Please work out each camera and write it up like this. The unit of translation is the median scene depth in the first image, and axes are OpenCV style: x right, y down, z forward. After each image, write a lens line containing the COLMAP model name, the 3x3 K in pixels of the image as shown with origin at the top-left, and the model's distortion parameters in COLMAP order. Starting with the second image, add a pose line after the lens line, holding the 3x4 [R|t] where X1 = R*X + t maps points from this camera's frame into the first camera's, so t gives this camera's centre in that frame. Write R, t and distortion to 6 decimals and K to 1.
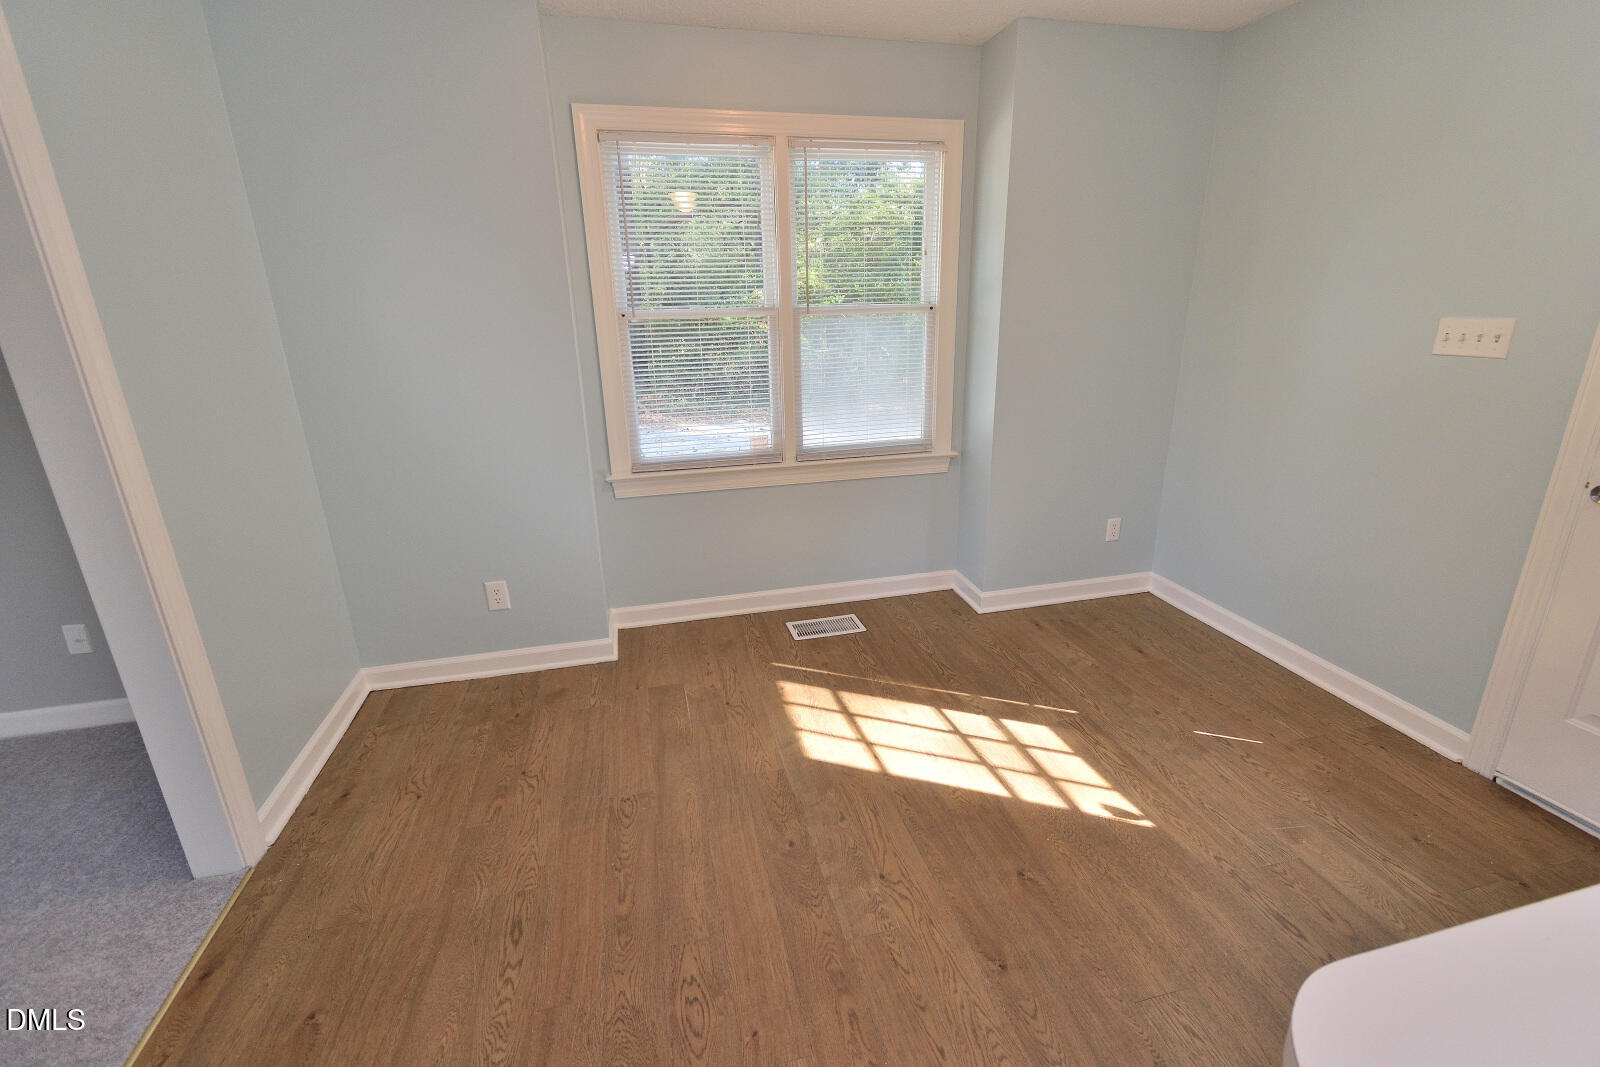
lens RADIAL K [[701.5, 0, 808.6], [0, 701.5, 526.7], [0, 0, 1]] dist [0.008753, -0.005618]
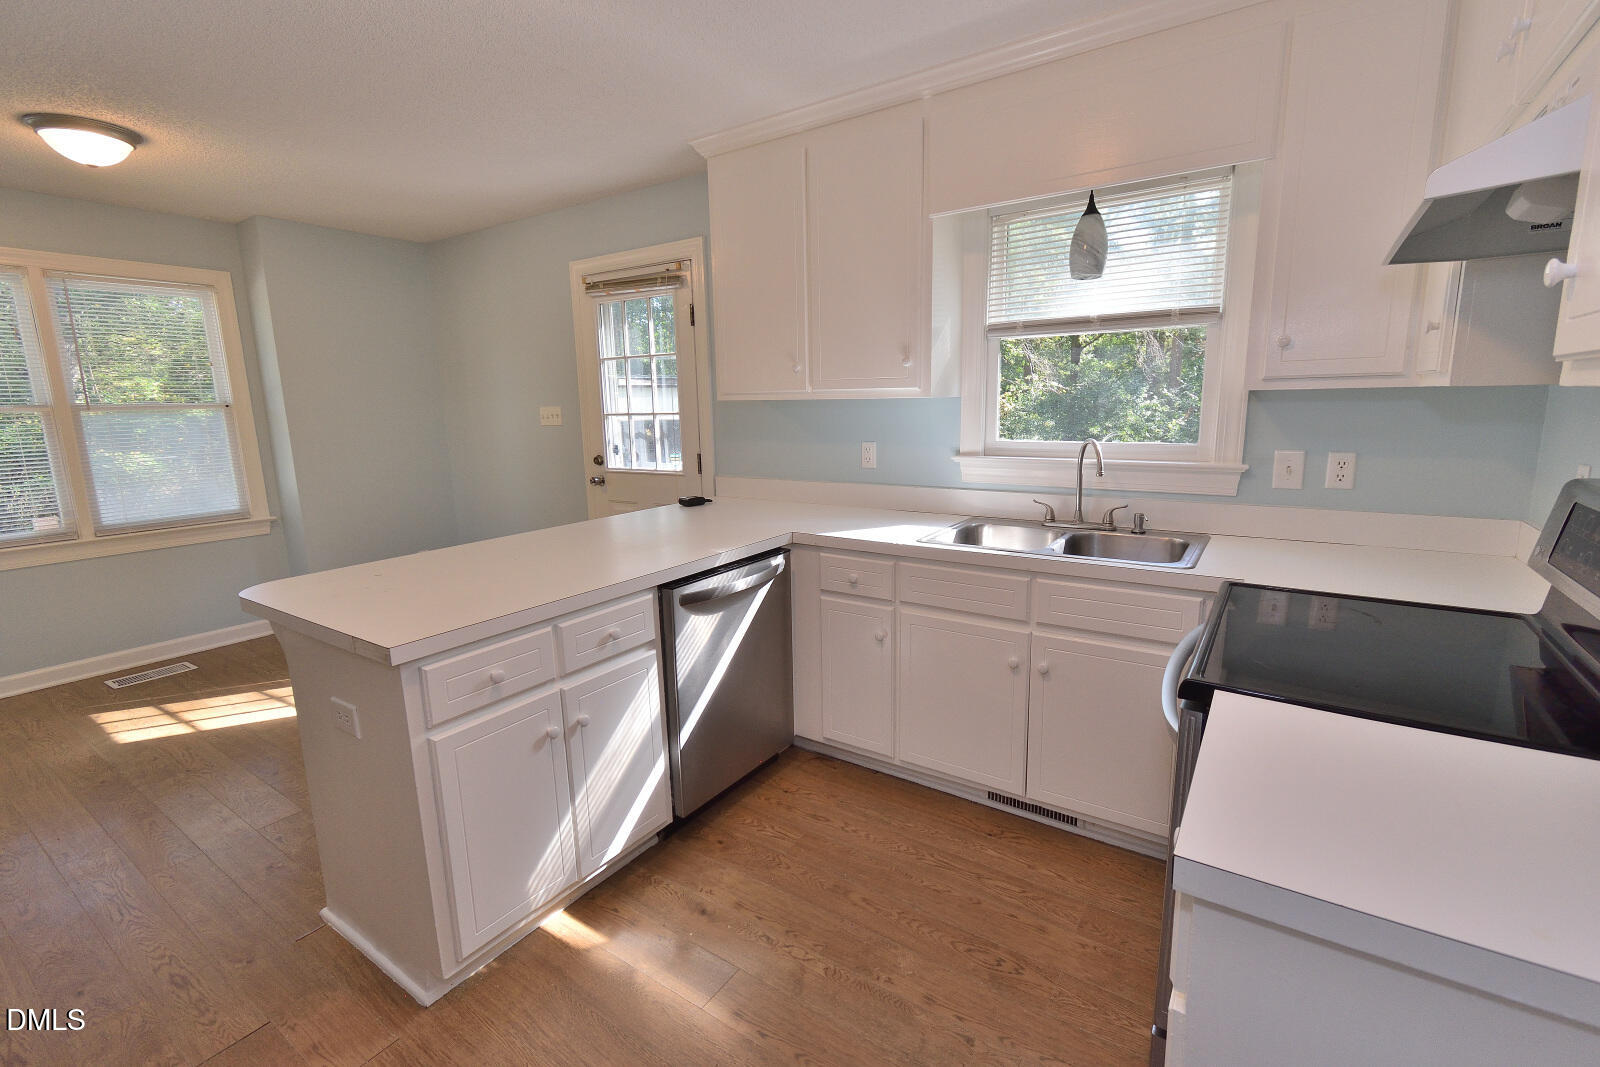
lens RADIAL K [[701.5, 0, 808.6], [0, 701.5, 526.7], [0, 0, 1]] dist [0.008753, -0.005618]
pose [[0.741186, -0.113772, 0.661589, 0.101090], [0.213796, 0.974222, -0.071984, 0.257508], [-0.636345, 0.194799, 0.746404, -0.683059]]
